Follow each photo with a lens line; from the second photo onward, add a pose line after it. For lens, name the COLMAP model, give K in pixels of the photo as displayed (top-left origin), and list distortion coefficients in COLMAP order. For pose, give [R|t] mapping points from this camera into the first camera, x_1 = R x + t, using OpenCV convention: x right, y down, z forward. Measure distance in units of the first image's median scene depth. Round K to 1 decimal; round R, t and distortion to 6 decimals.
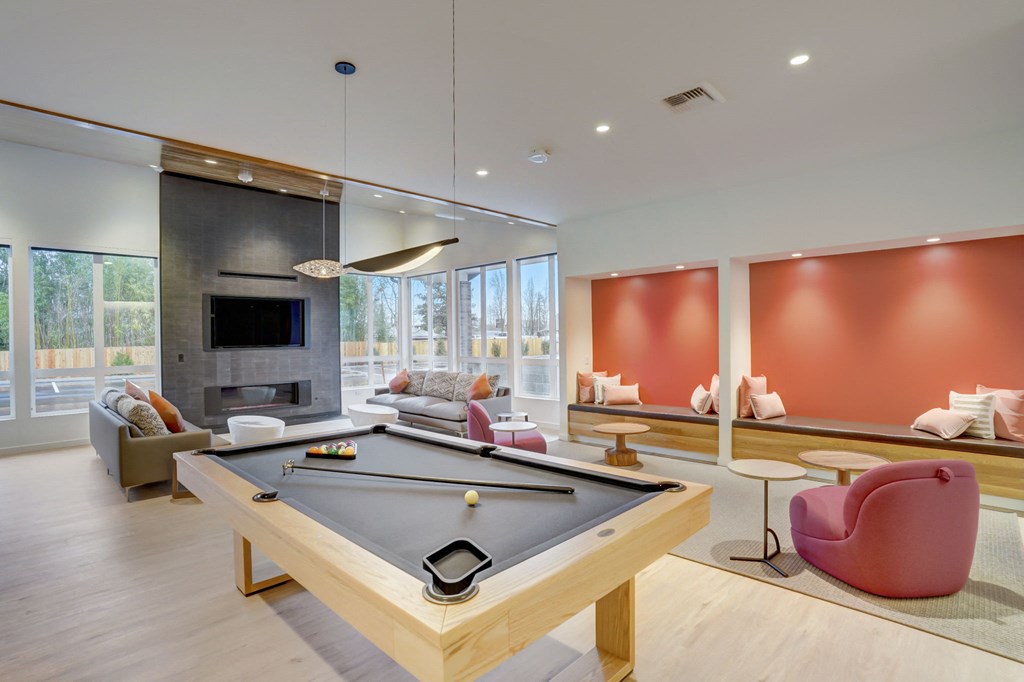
lens RADIAL K [[502.4, 0, 514.5], [0, 502.4, 338.8], [0, 0, 1]] dist [-0.078338, 0.034592]
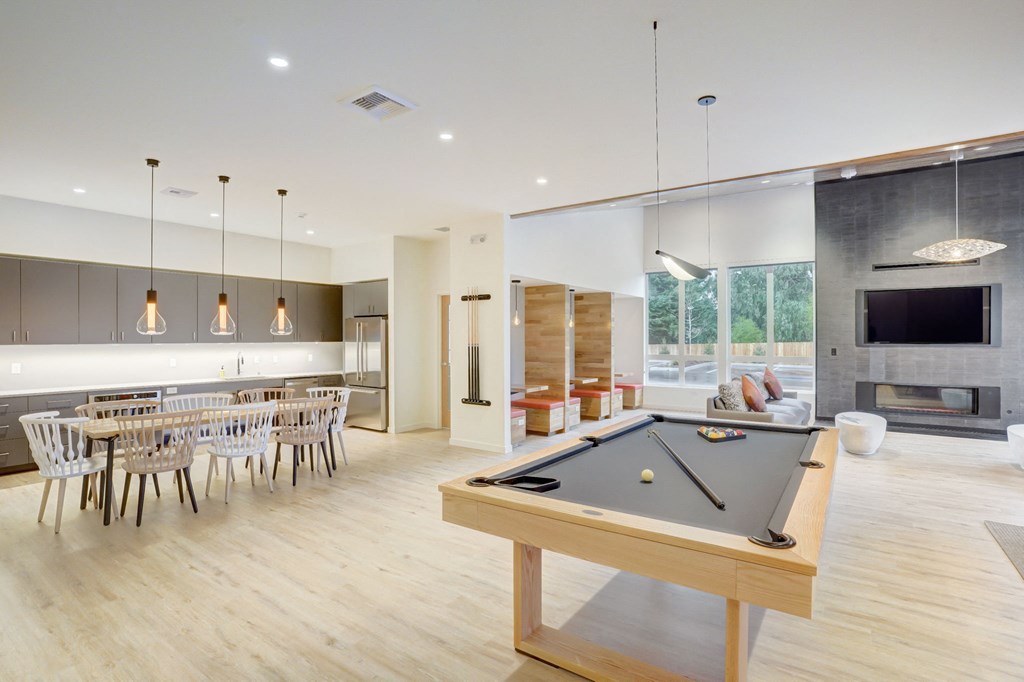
lens RADIAL K [[502.4, 0, 514.5], [0, 502.4, 338.8], [0, 0, 1]] dist [-0.078338, 0.034592]
pose [[0.163135, 0.016048, -0.986473, 0.261085], [-0.003008, 0.999871, 0.015769, -0.004206], [0.986599, 0.000395, 0.163162, 0.132912]]
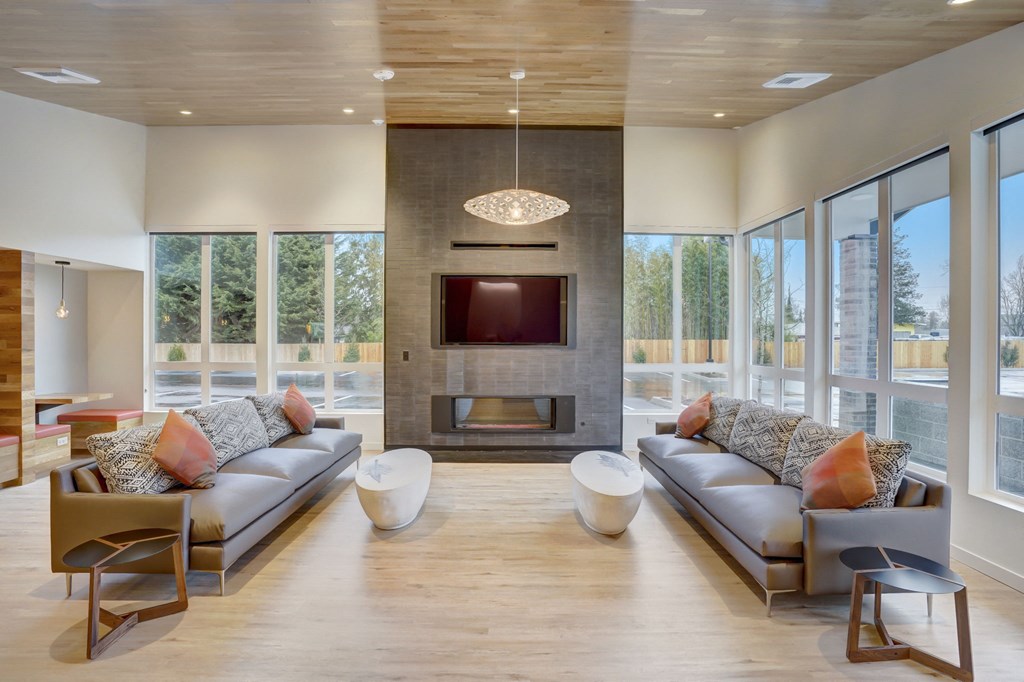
lens RADIAL K [[502.4, 0, 514.5], [0, 502.4, 338.8], [0, 0, 1]] dist [-0.078338, 0.034592]
pose [[0.711212, 0.019968, -0.702694, 0.009680], [-0.015486, 0.999799, 0.012737, -0.001559], [0.702807, 0.001823, 0.711378, 0.548577]]
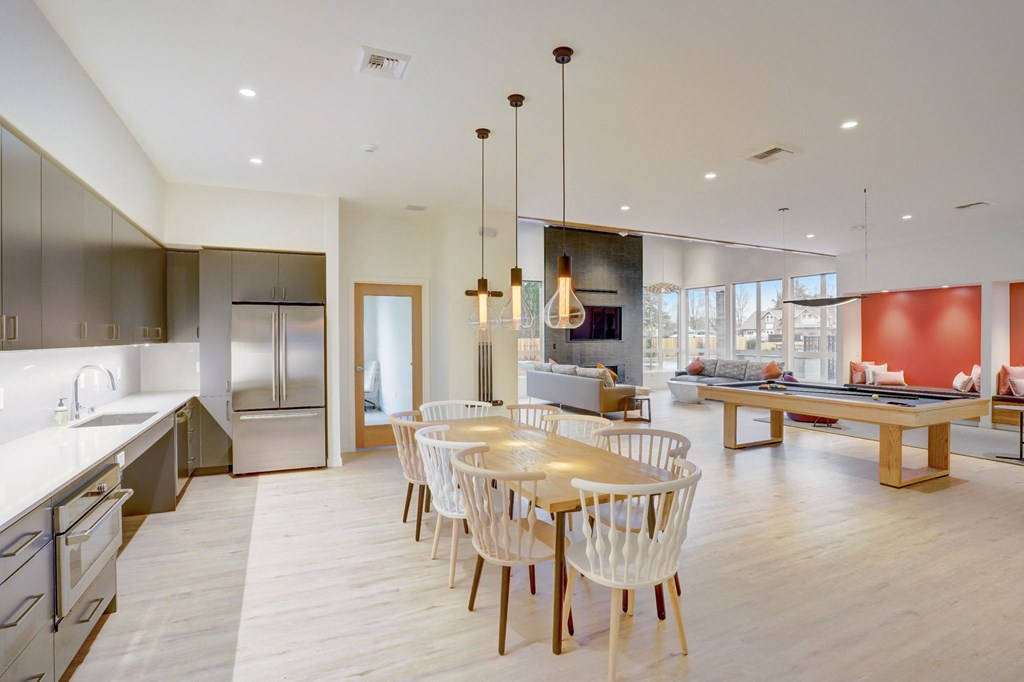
lens RADIAL K [[502.4, 0, 514.5], [0, 502.4, 338.8], [0, 0, 1]] dist [-0.078338, 0.034592]
pose [[0.940524, 0.014295, -0.339427, -0.268004], [-0.012688, 0.999895, 0.006953, 0.006385], [0.339491, -0.002232, 0.940607, -0.531821]]
